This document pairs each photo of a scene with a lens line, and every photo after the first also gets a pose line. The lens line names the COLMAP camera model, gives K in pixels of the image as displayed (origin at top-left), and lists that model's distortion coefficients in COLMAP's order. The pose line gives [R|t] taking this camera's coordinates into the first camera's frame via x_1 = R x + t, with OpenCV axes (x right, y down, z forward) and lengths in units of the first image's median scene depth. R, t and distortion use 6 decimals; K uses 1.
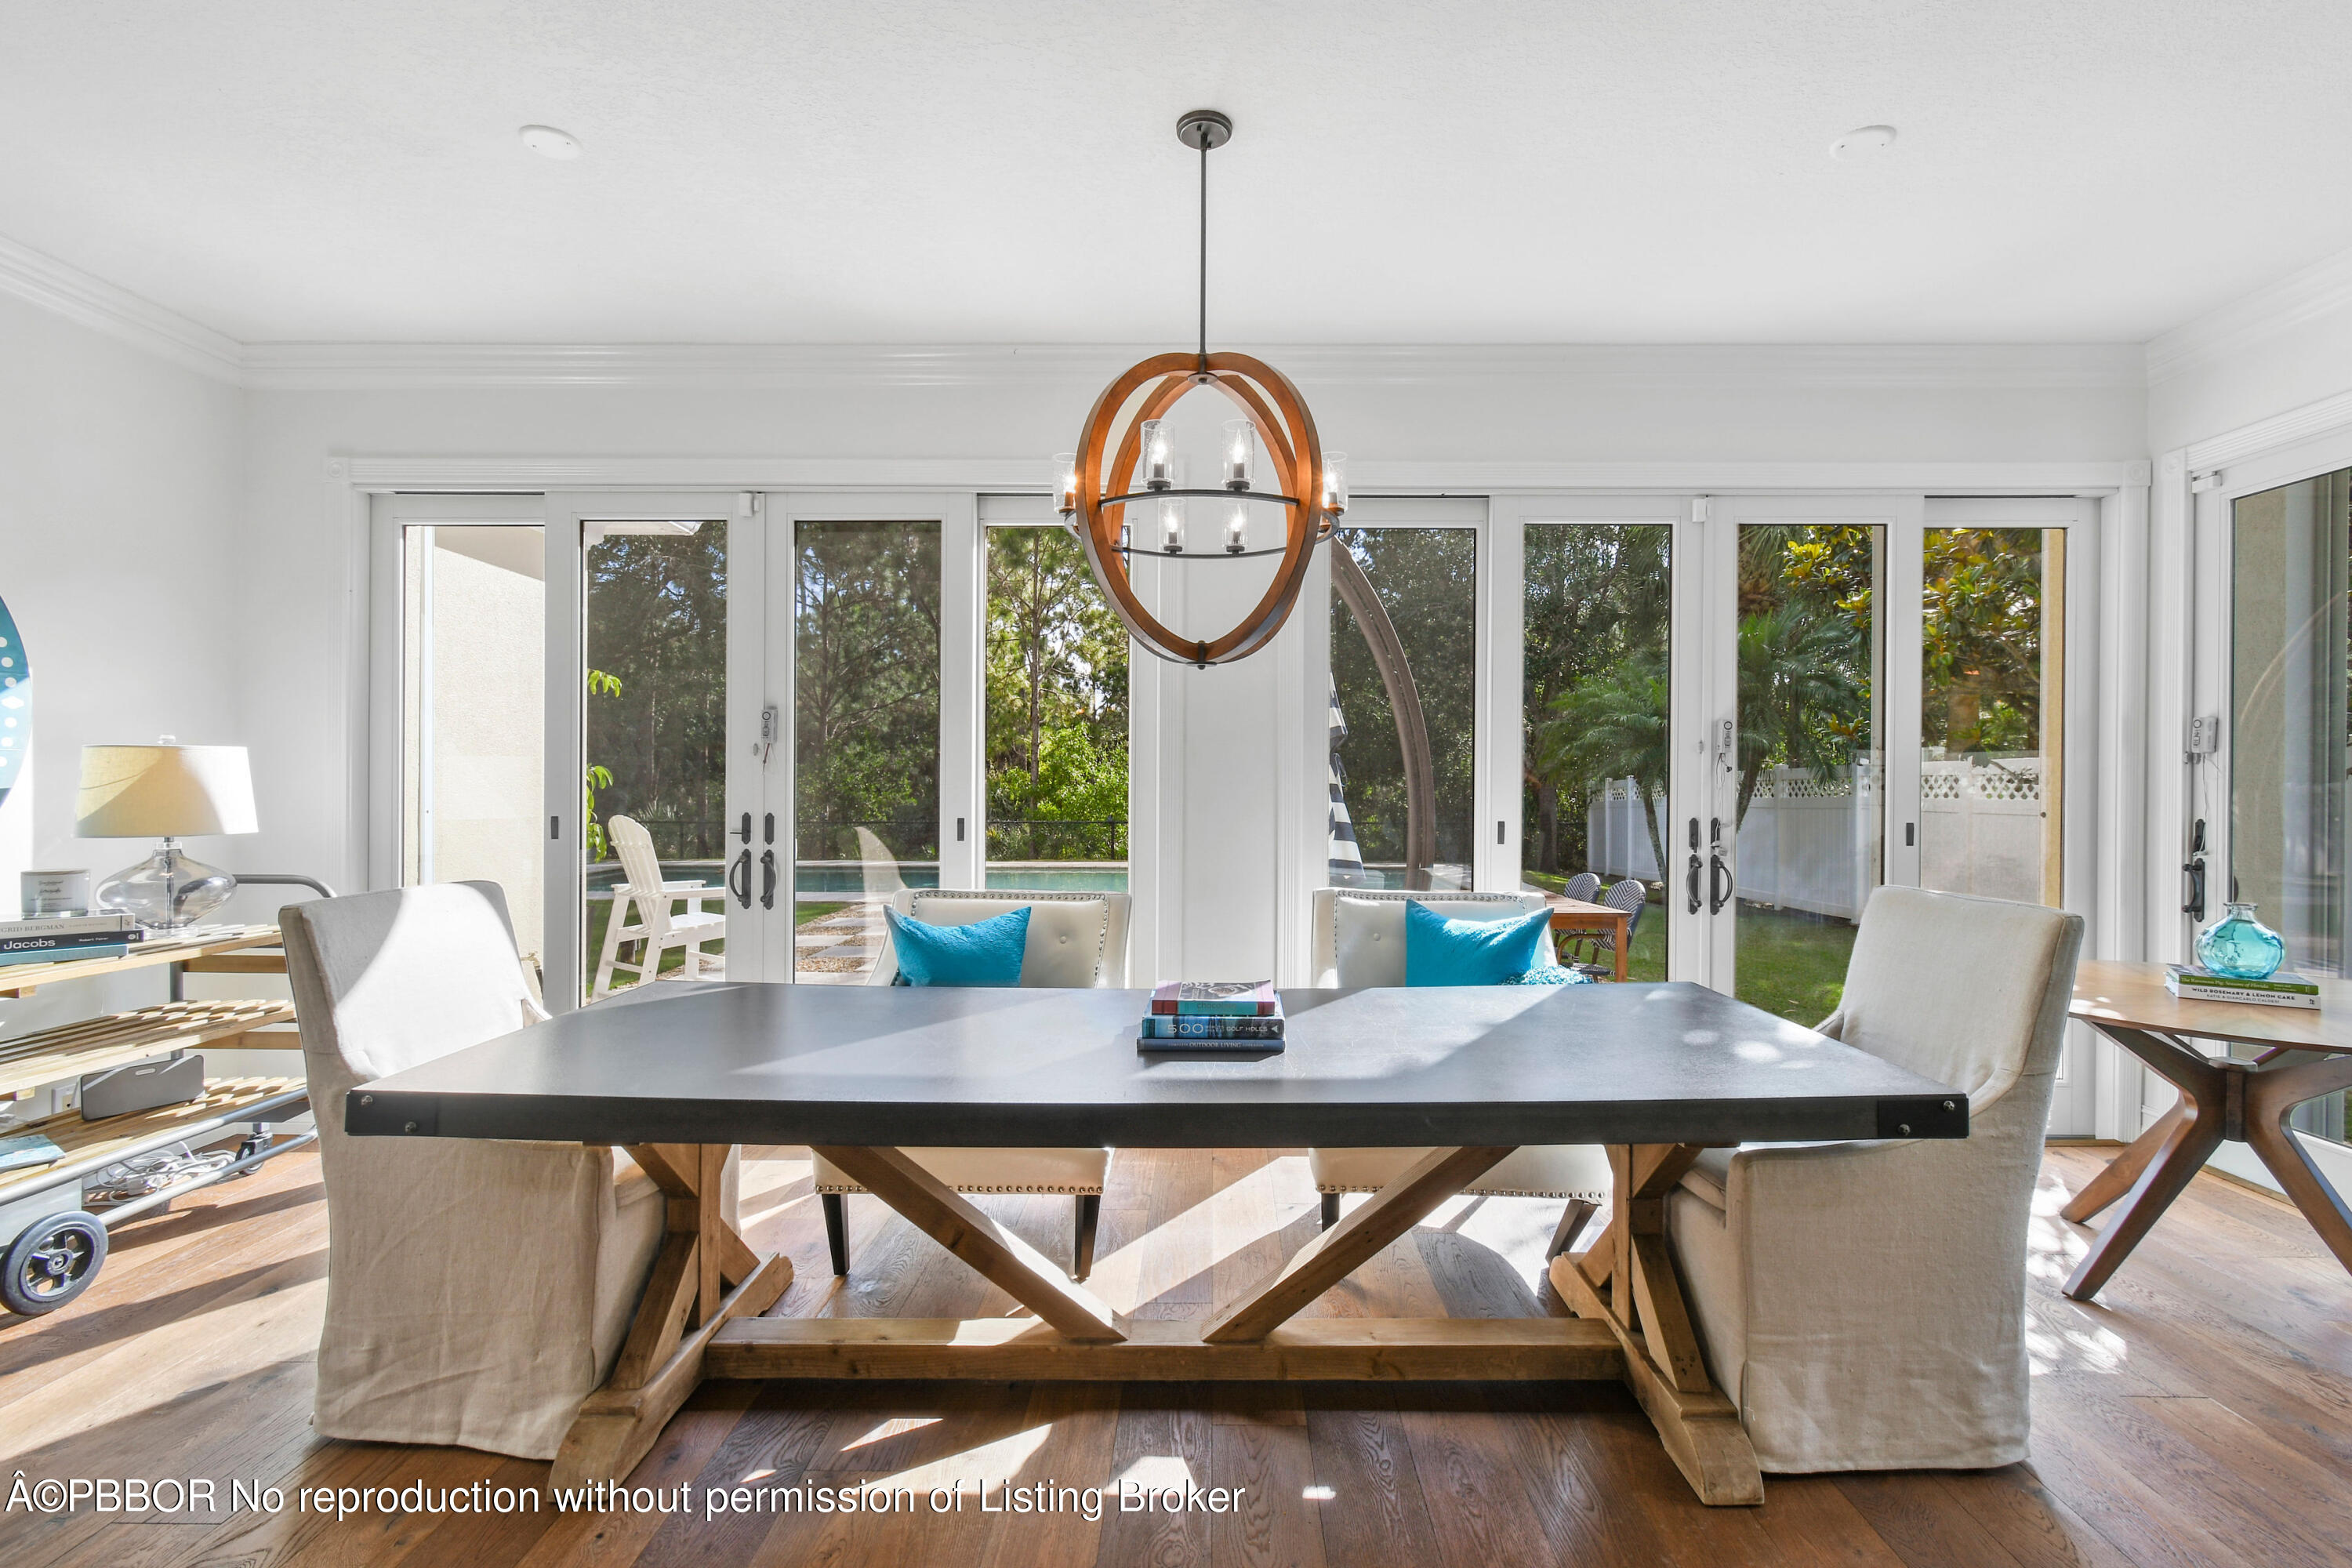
lens RADIAL K [[1054.3, 0, 1191.0], [0, 1054.3, 778.7], [0, 0, 1]] dist [0.003070, 0.000643]
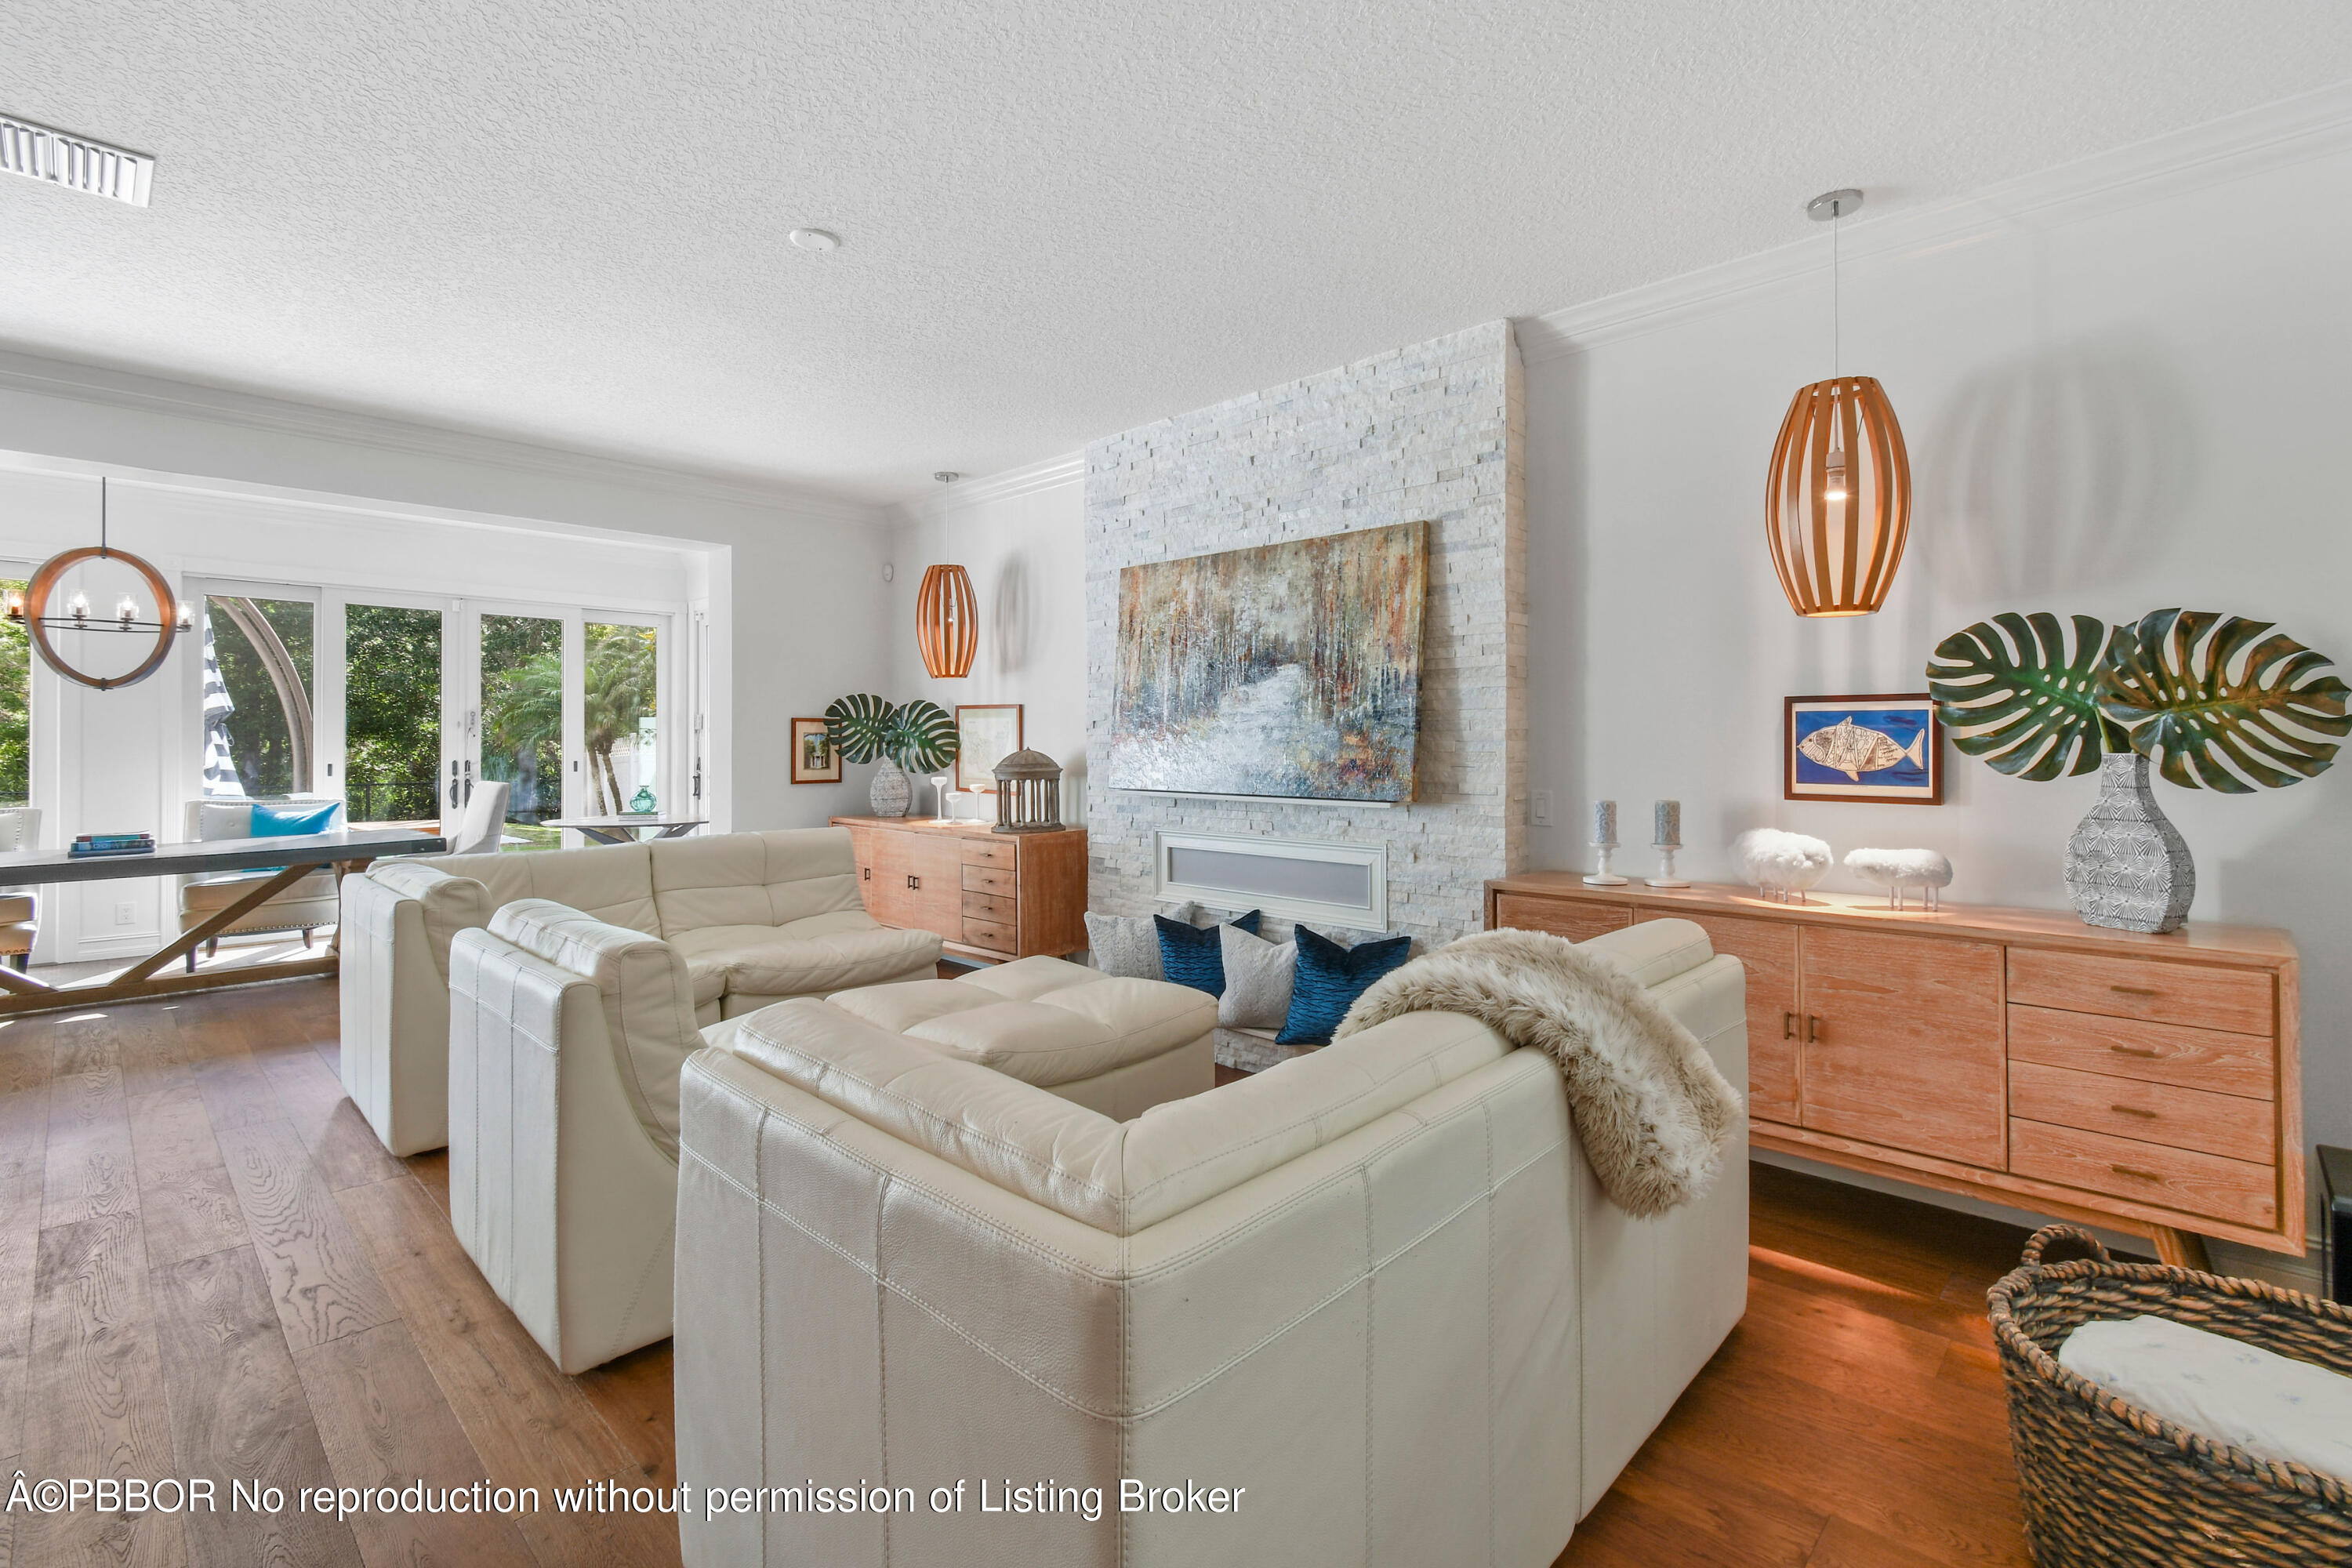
lens RADIAL K [[1071.0, 0, 1195.9], [0, 1071.0, 740.0], [0, 0, 1]] dist [0.003001, 0.000688]
pose [[0.678200, -0.002192, 0.734874, -0.059366], [0.000662, 0.999997, 0.002372, -0.004845], [-0.734877, -0.001122, 0.678199, -1.390686]]
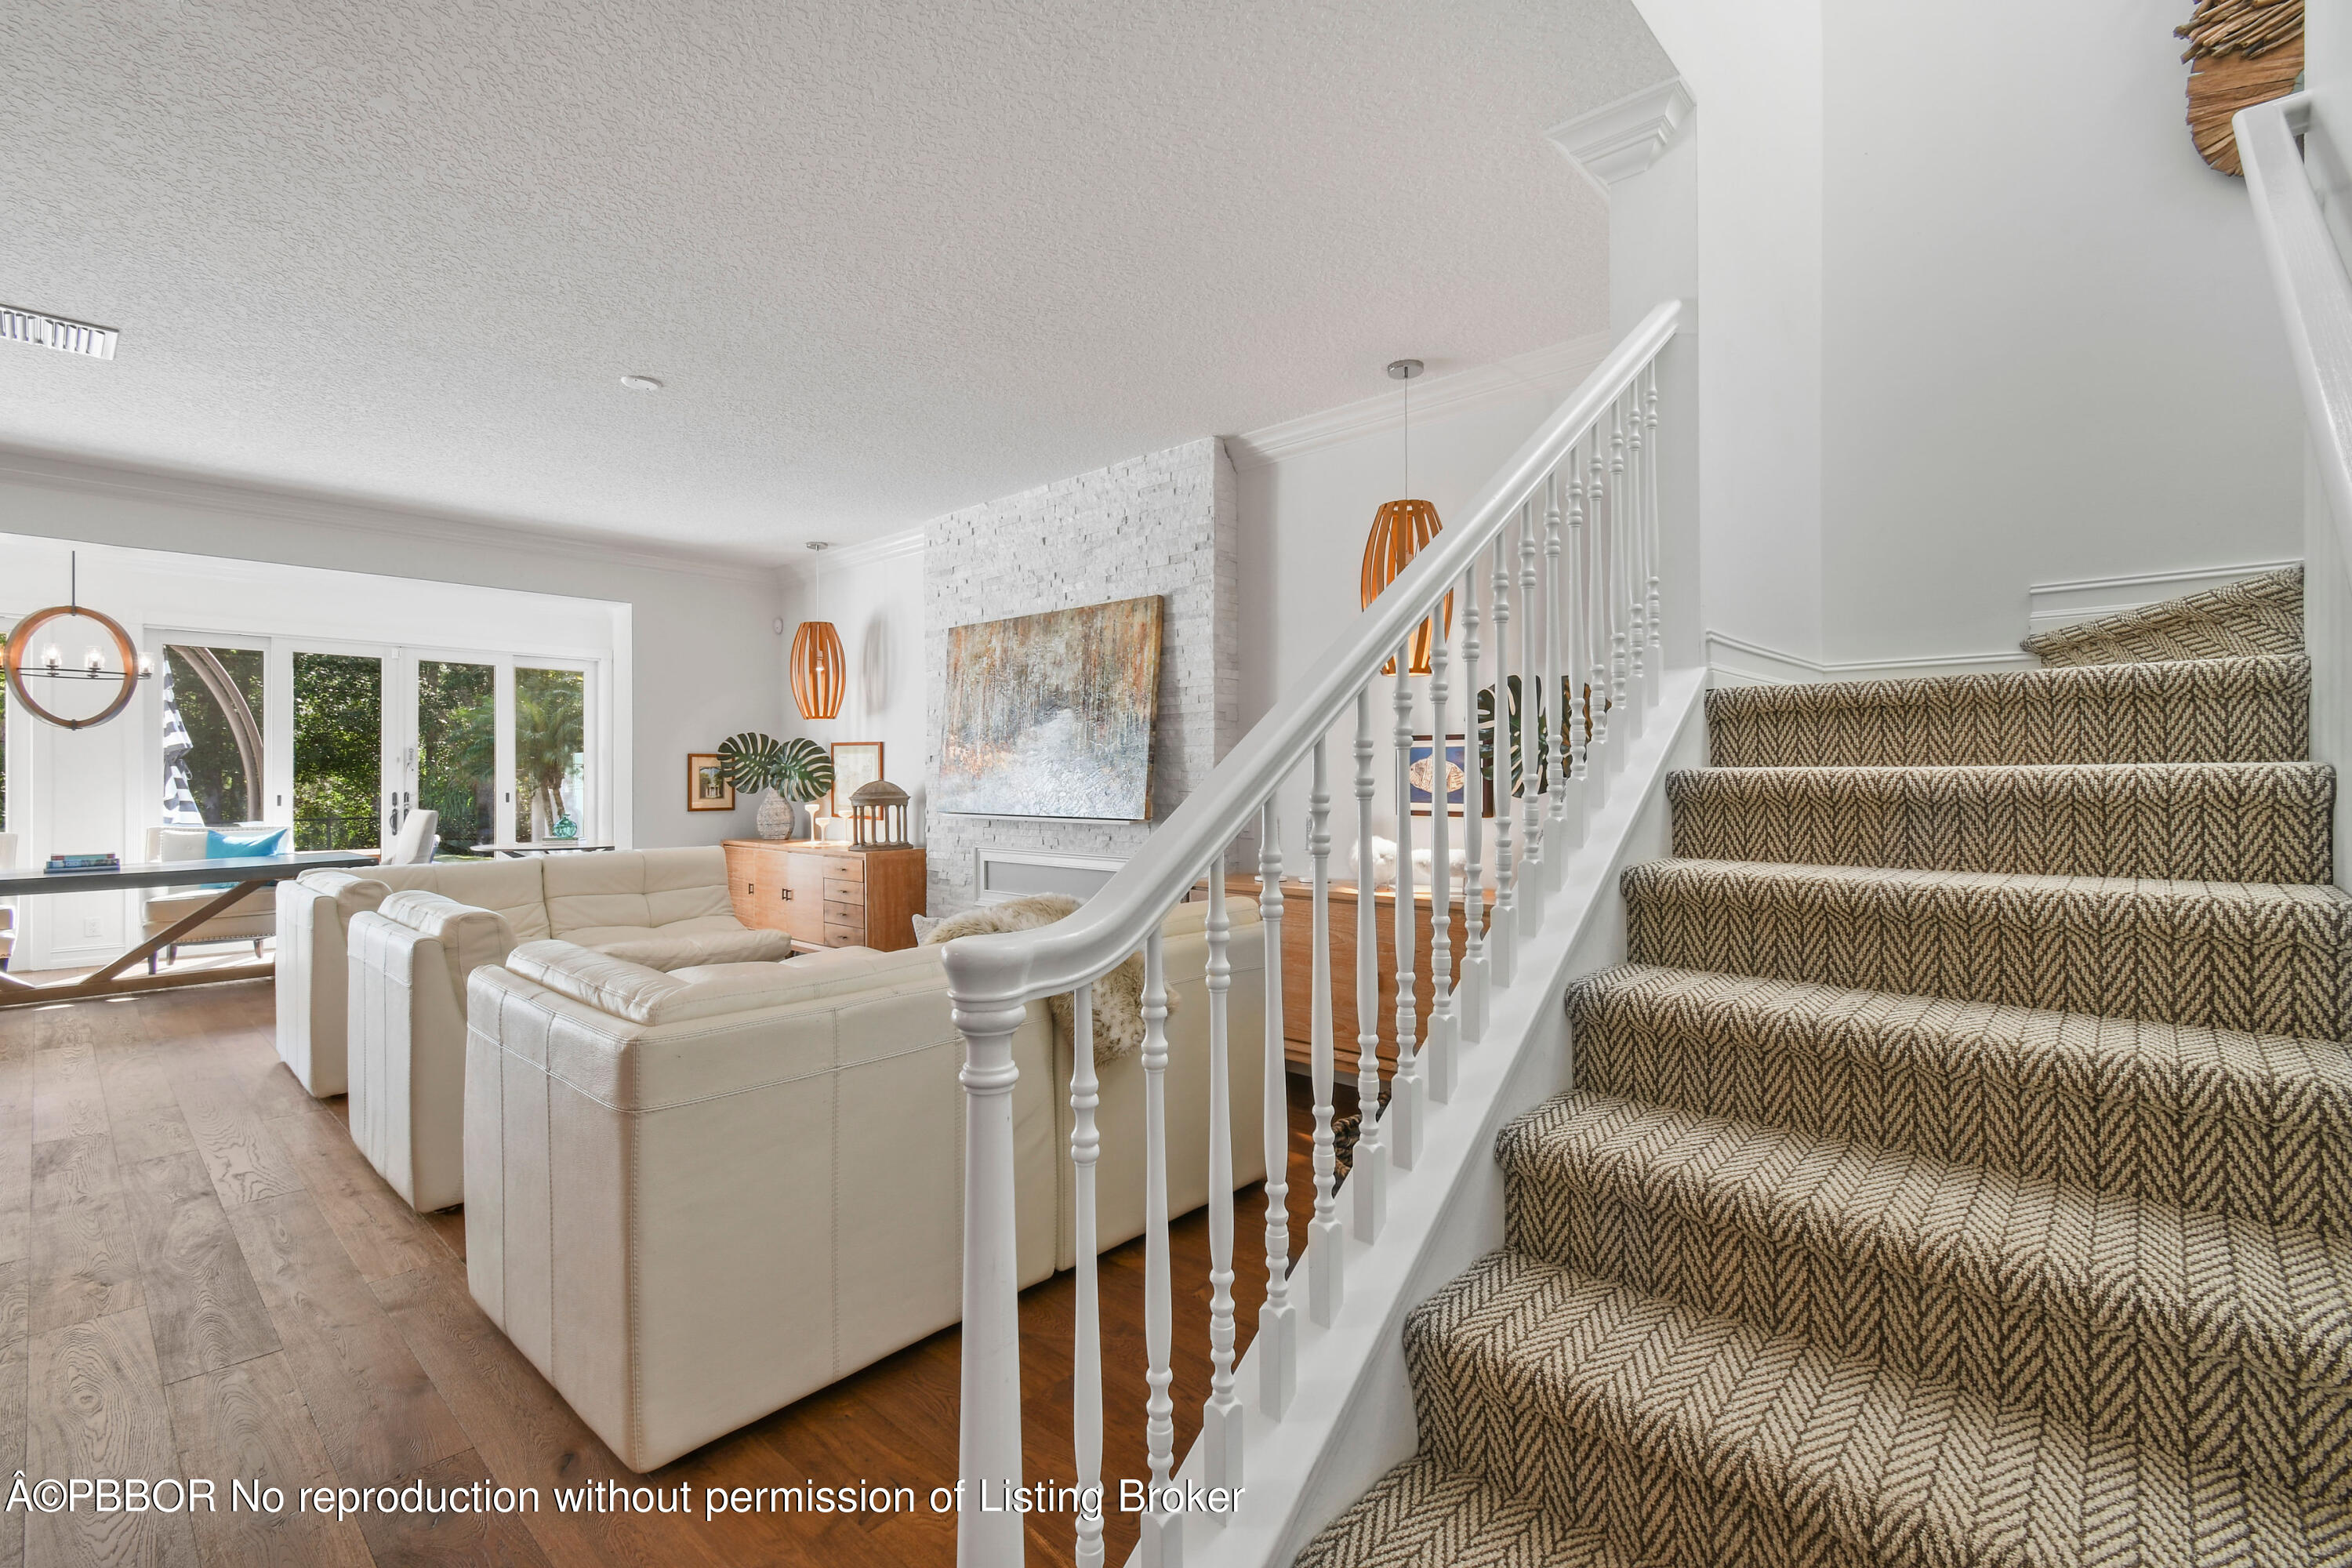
lens RADIAL K [[1054.3, 0, 1191.0], [0, 1054.3, 778.7], [0, 0, 1]] dist [0.003070, 0.000643]
pose [[0.661244, -0.005454, 0.750151, -0.079219], [0.002103, 0.999983, 0.005417, 0.000825], [-0.750168, -0.002004, 0.661244, -1.715479]]
